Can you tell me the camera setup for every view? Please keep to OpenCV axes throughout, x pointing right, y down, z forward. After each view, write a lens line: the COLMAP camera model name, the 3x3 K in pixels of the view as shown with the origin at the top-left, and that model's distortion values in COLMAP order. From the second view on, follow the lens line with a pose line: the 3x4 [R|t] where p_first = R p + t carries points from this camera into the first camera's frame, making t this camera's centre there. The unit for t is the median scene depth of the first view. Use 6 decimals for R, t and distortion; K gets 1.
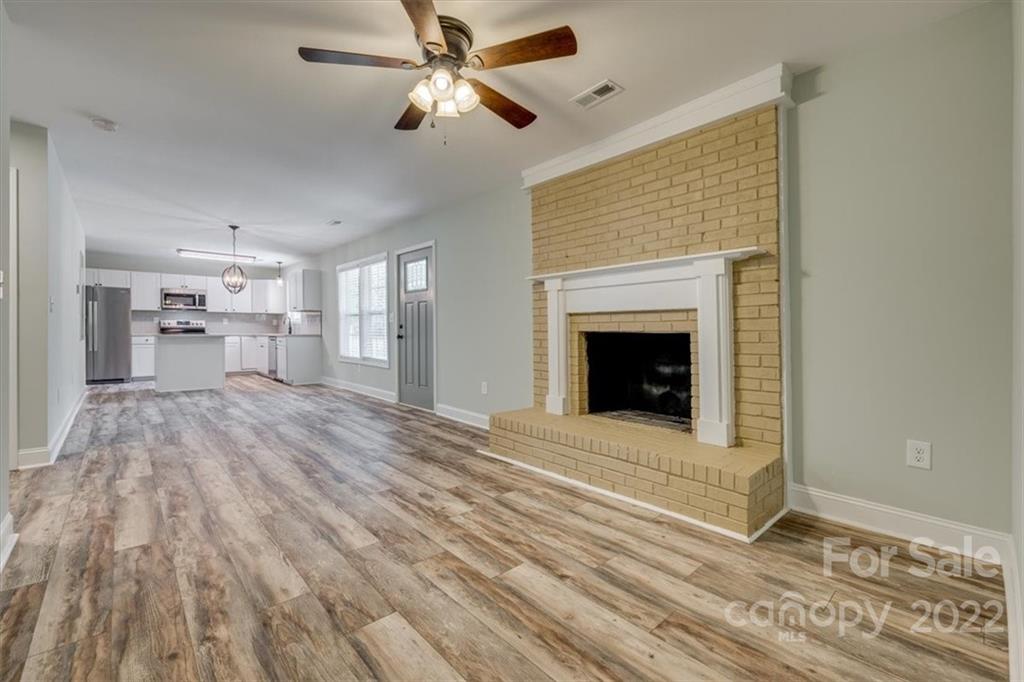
lens RADIAL K [[431.7, 0, 508.1], [0, 431.7, 334.1], [0, 0, 1]] dist [-0.000622, -0.000072]
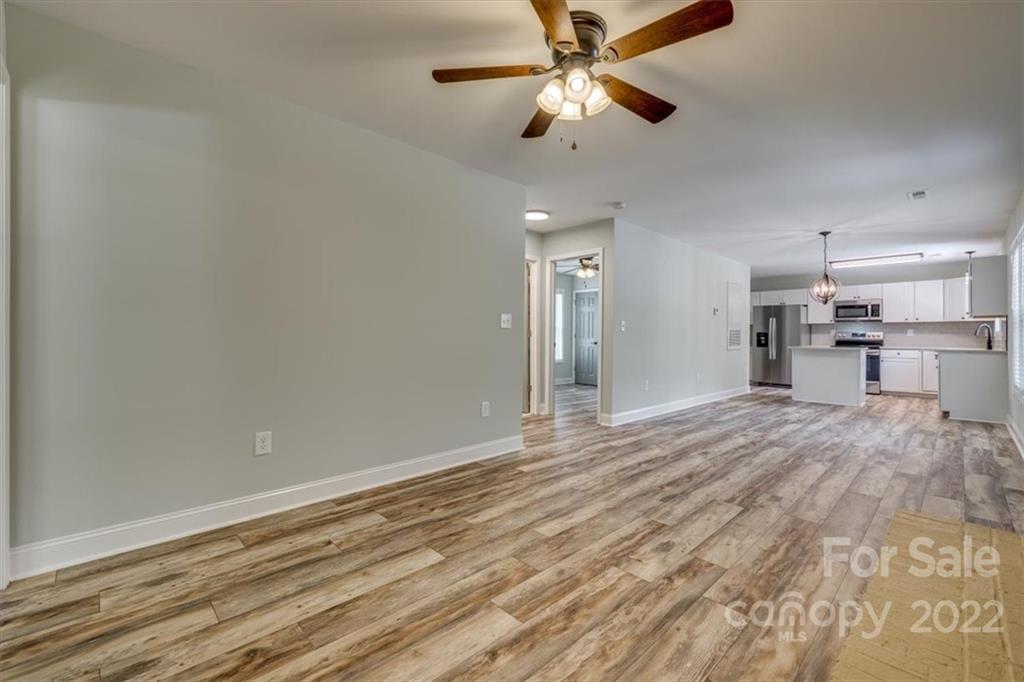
lens RADIAL K [[430.4, 0, 512.0], [0, 430.4, 341.0], [0, 0, 1]] dist [0.000233, -0.000198]
pose [[0.036348, 0.004402, -0.999330, 0.609942], [-0.013941, 0.999895, 0.003898, -0.019580], [0.999242, 0.013790, 0.036405, 0.652282]]
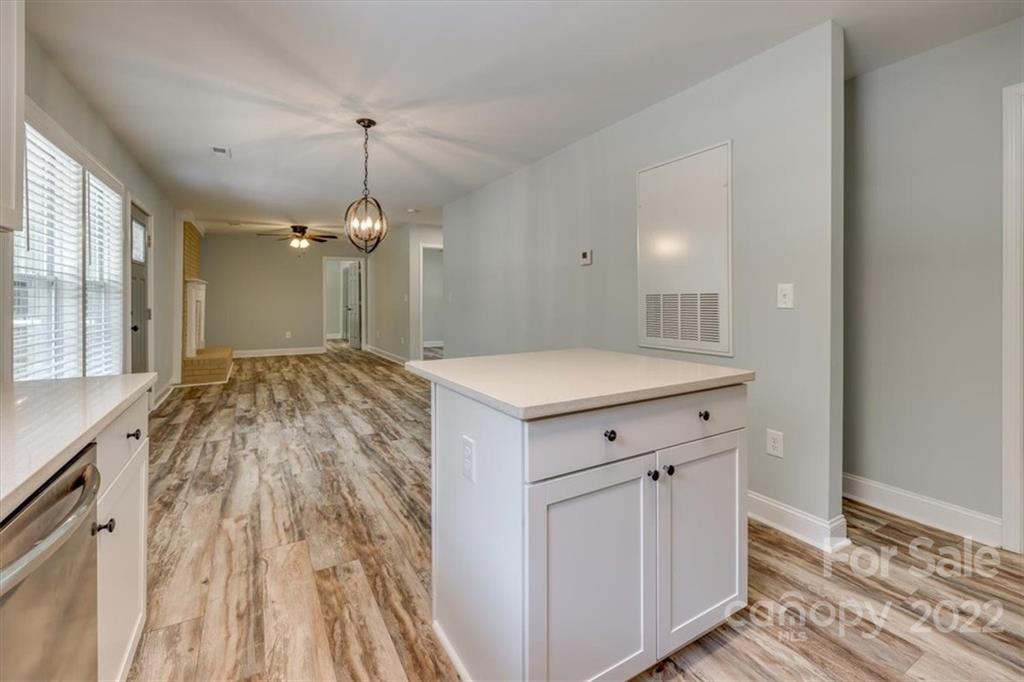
lens RADIAL K [[444.6, 0, 511.3], [0, 444.6, 297.6], [0, 0, 1]] dist [-0.001249, -0.000113]
pose [[-0.979081, -0.003357, 0.203443, -2.045054], [-0.002495, 0.999987, 0.004491, -0.097439], [-0.203456, 0.003890, -0.979076, 3.337039]]
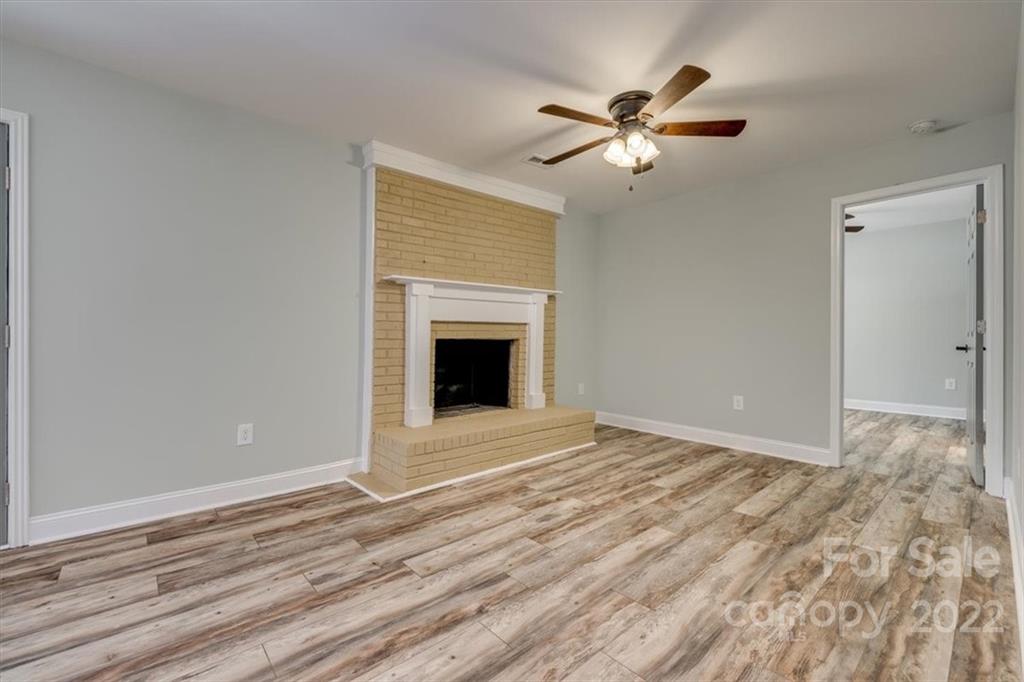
lens RADIAL K [[430.4, 0, 512.0], [0, 430.4, 341.0], [0, 0, 1]] dist [0.000233, -0.000198]
pose [[0.006386, -0.013919, 0.999883, -1.083141], [0.006253, 0.999884, 0.013879, -0.018653], [-0.999960, 0.006164, 0.006472, 1.039232]]
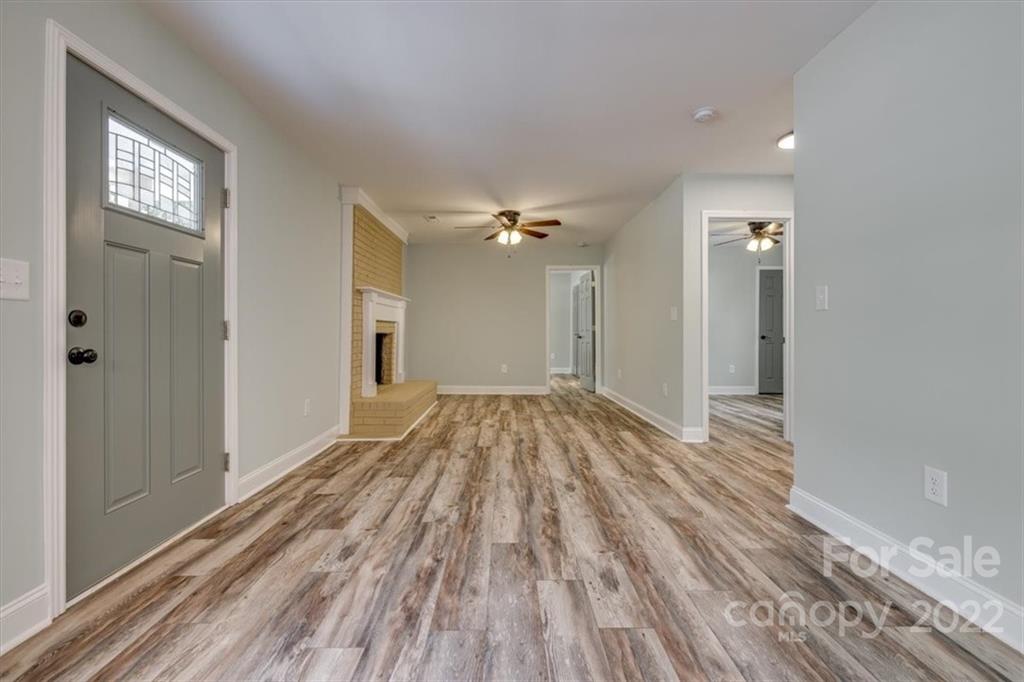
lens RADIAL K [[431.7, 0, 508.1], [0, 431.7, 334.1], [0, 0, 1]] dist [-0.000622, -0.000072]
pose [[-0.747674, -0.008722, 0.664009, -1.382079], [-0.000603, 0.999922, 0.012456, -0.025961], [-0.664066, 0.008912, -0.747621, 2.225954]]
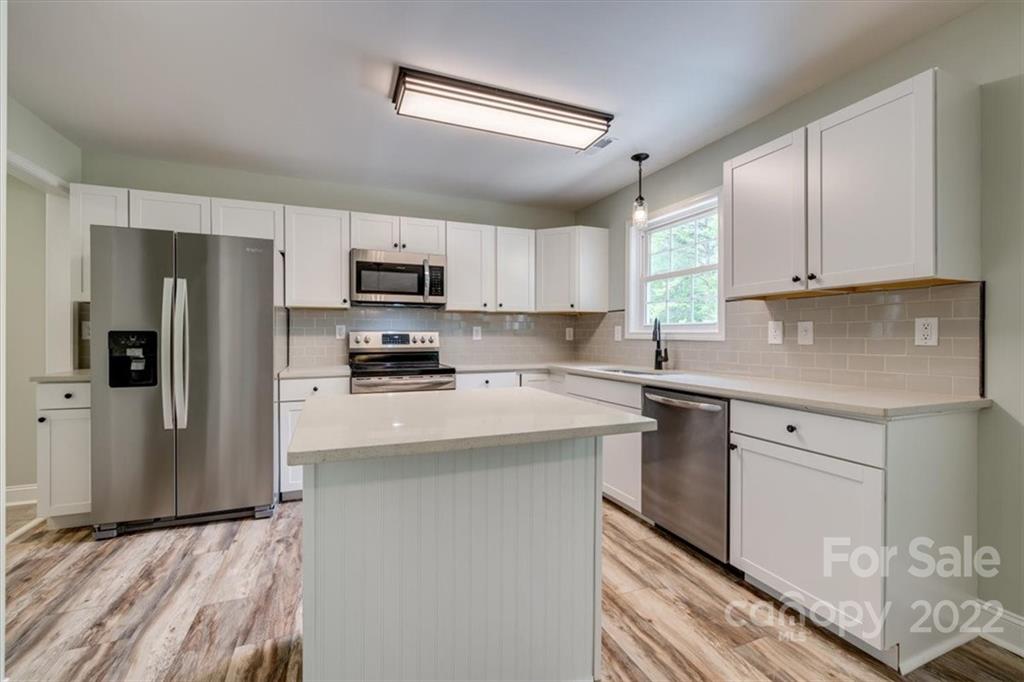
lens RADIAL K [[434.6, 0, 508.9], [0, 434.6, 337.7], [0, 0, 1]] dist [-0.001488, -0.000059]
pose [[0.939307, -0.002744, -0.343067, -1.738620], [0.000593, 0.999979, -0.006376, -0.081913], [0.343077, 0.005785, 0.939289, 2.214037]]
